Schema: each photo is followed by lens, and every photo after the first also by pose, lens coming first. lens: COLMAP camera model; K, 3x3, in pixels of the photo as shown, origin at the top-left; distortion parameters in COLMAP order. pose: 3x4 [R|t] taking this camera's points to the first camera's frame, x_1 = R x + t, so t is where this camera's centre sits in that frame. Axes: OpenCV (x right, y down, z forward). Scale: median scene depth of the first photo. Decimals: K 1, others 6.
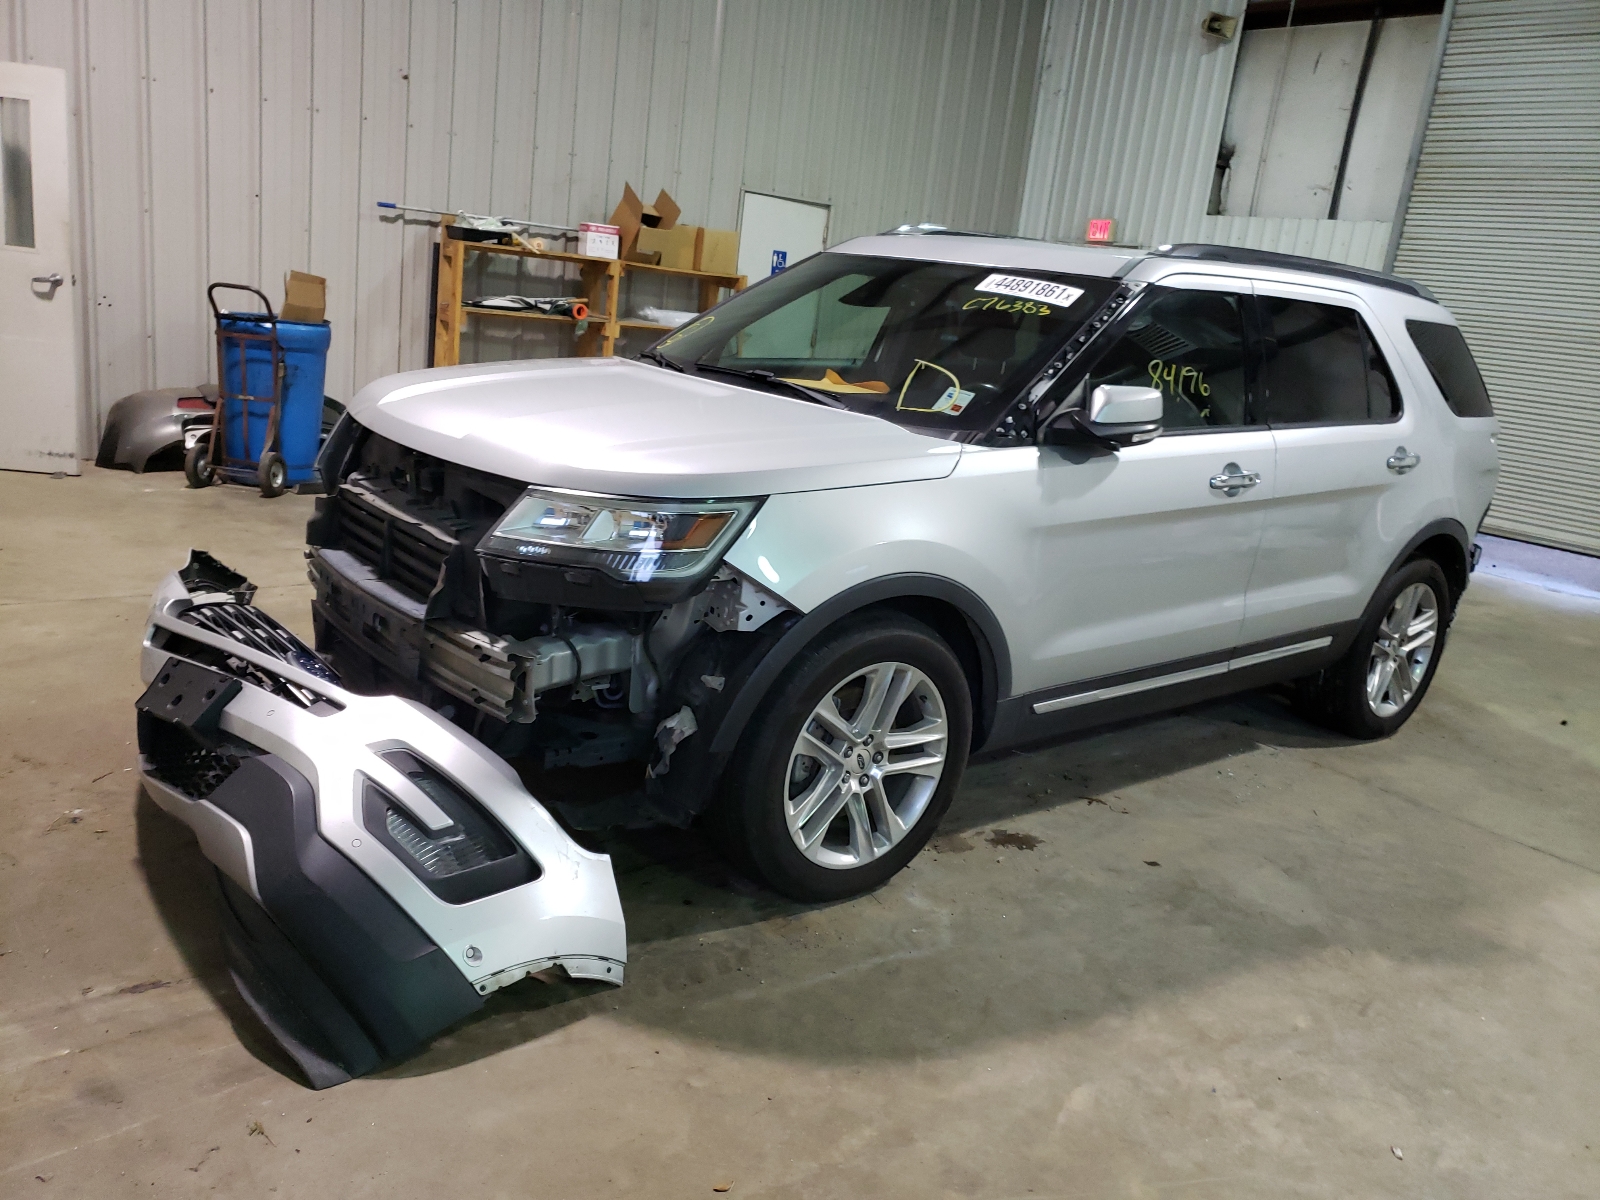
lens RADIAL K [[1252.8, 0, 808.3], [0, 1252.8, 601.6], [0, 0, 1]] dist [0.001519, 0.000664]
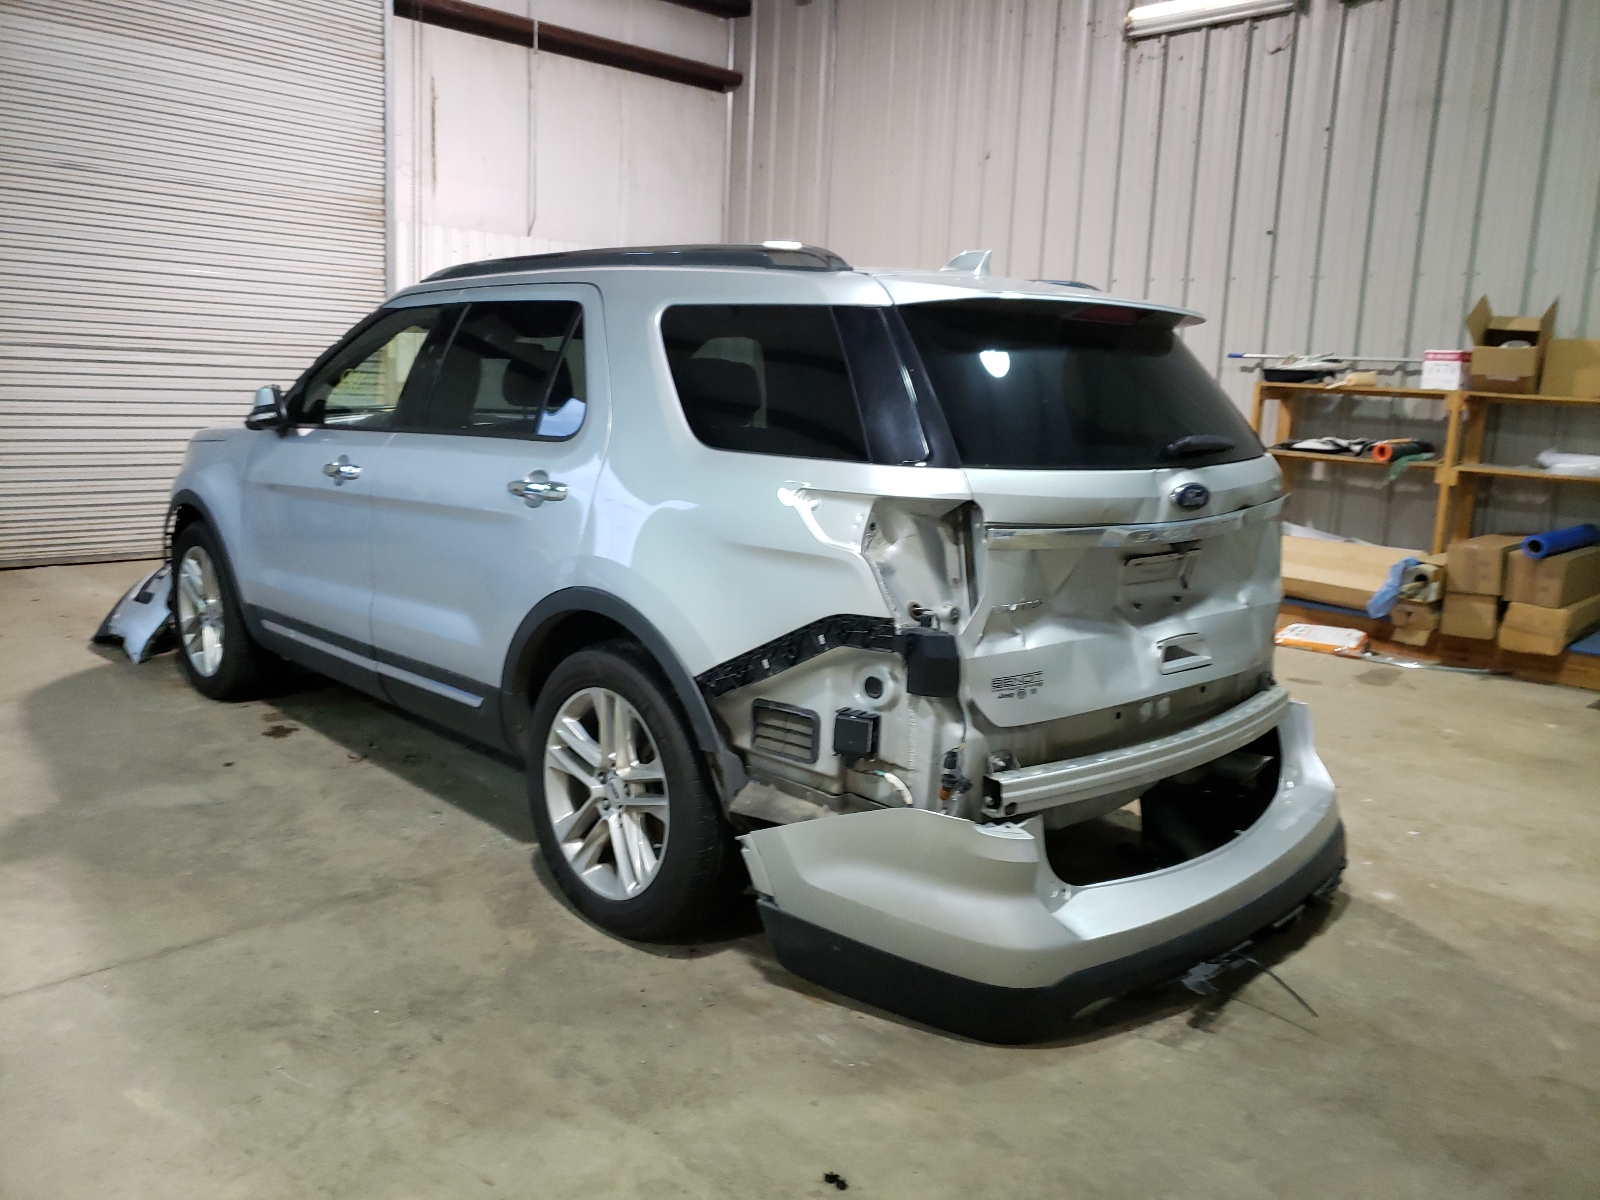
lens RADIAL K [[1252.8, 0, 808.3], [0, 1252.8, 601.6], [0, 0, 1]] dist [0.001519, 0.000664]
pose [[0.088395, 0.073916, -0.993339, 0.743703], [-0.276991, 0.959734, 0.046766, -0.077871], [0.956798, 0.271012, 0.105309, 0.663105]]
